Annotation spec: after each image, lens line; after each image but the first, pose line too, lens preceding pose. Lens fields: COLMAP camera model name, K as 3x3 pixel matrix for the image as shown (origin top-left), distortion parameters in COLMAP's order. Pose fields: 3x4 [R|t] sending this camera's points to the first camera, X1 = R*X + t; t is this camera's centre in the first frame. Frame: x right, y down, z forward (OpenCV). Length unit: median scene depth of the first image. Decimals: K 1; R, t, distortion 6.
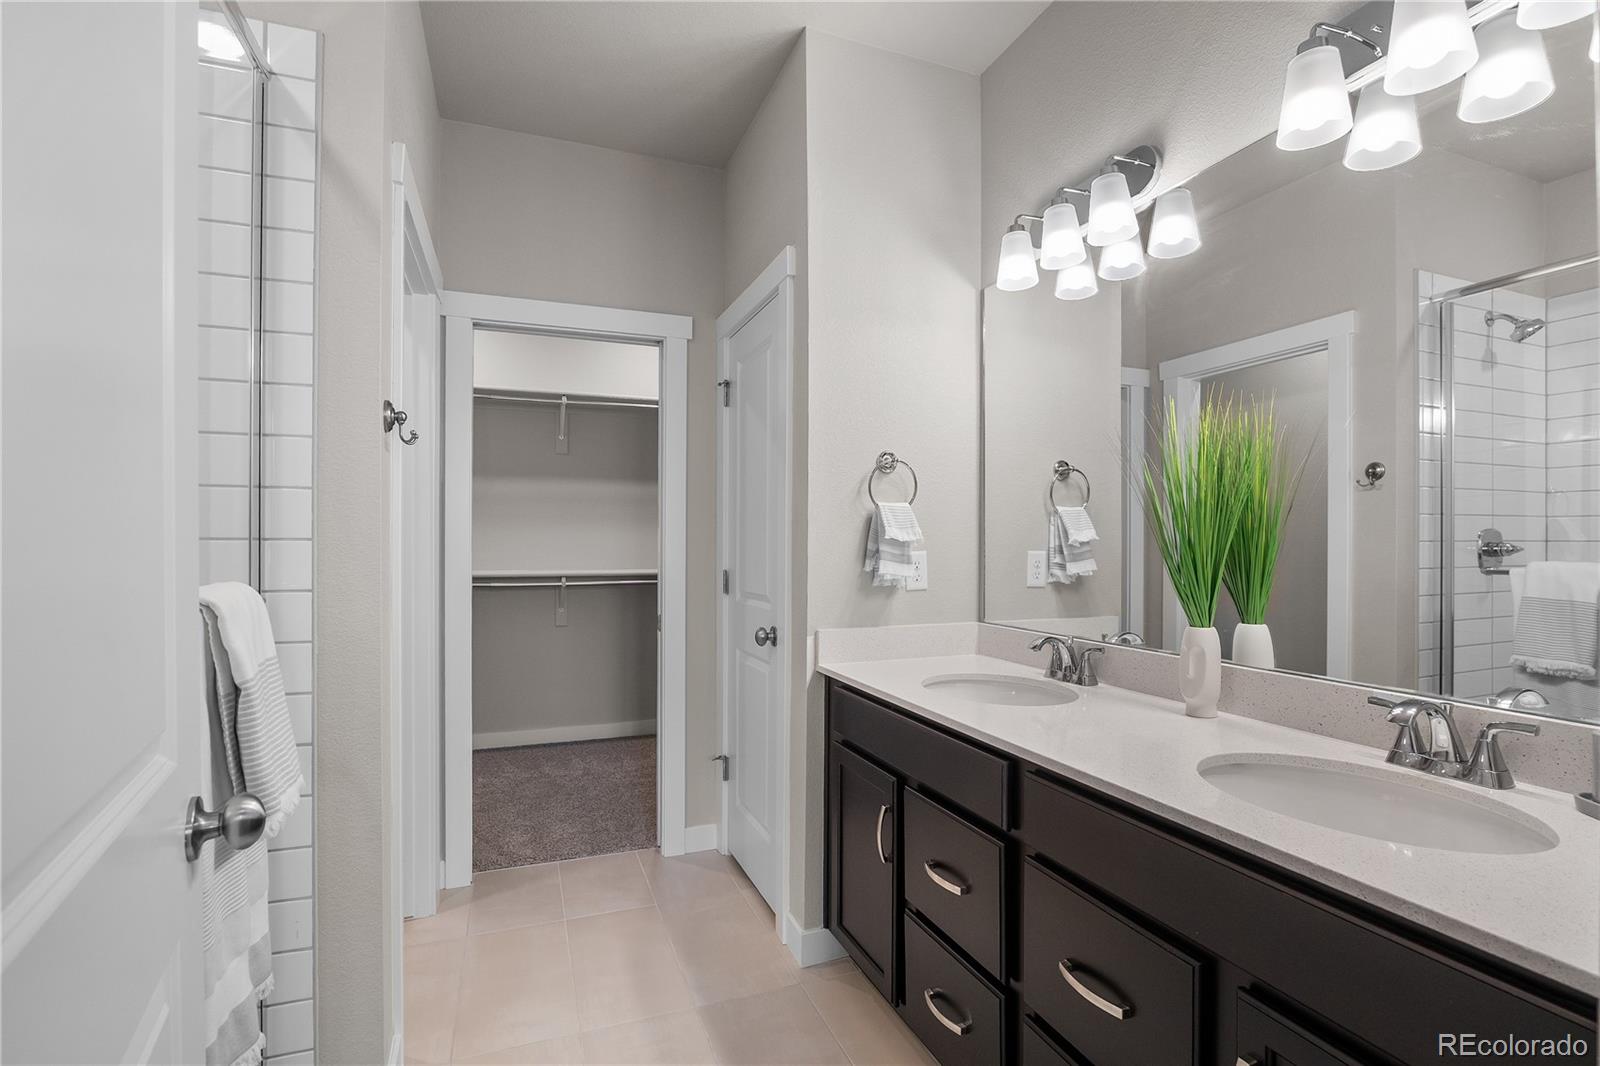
lens RADIAL K [[759.1, 0, 803.3], [0, 759.1, 547.3], [0, 0, 1]] dist [-0.000434, 0.000189]
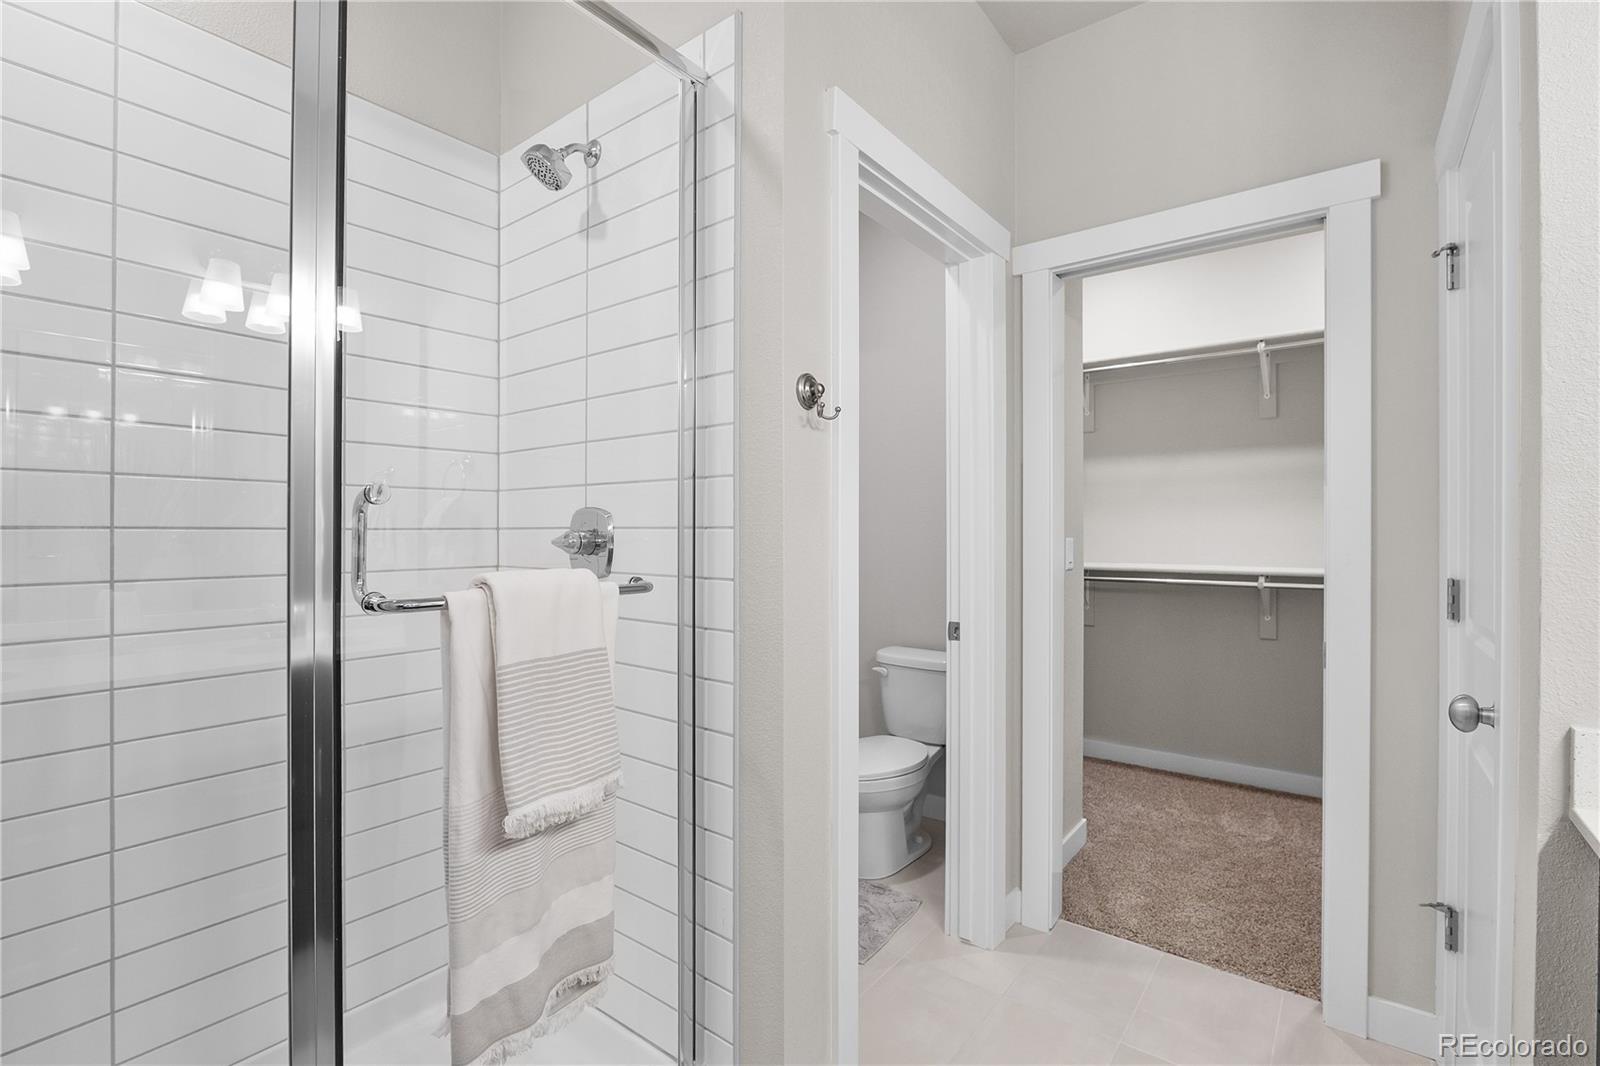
lens RADIAL K [[735.3, 0, 800.0], [0, 735.3, 533.0], [0, 0, 1]] dist [-0.004848, -0.000509]
pose [[0.519303, -0.002572, -0.854587, 0.111963], [-0.003030, 0.999984, -0.004851, 0.000420], [0.854585, 0.005109, 0.519286, 0.301654]]
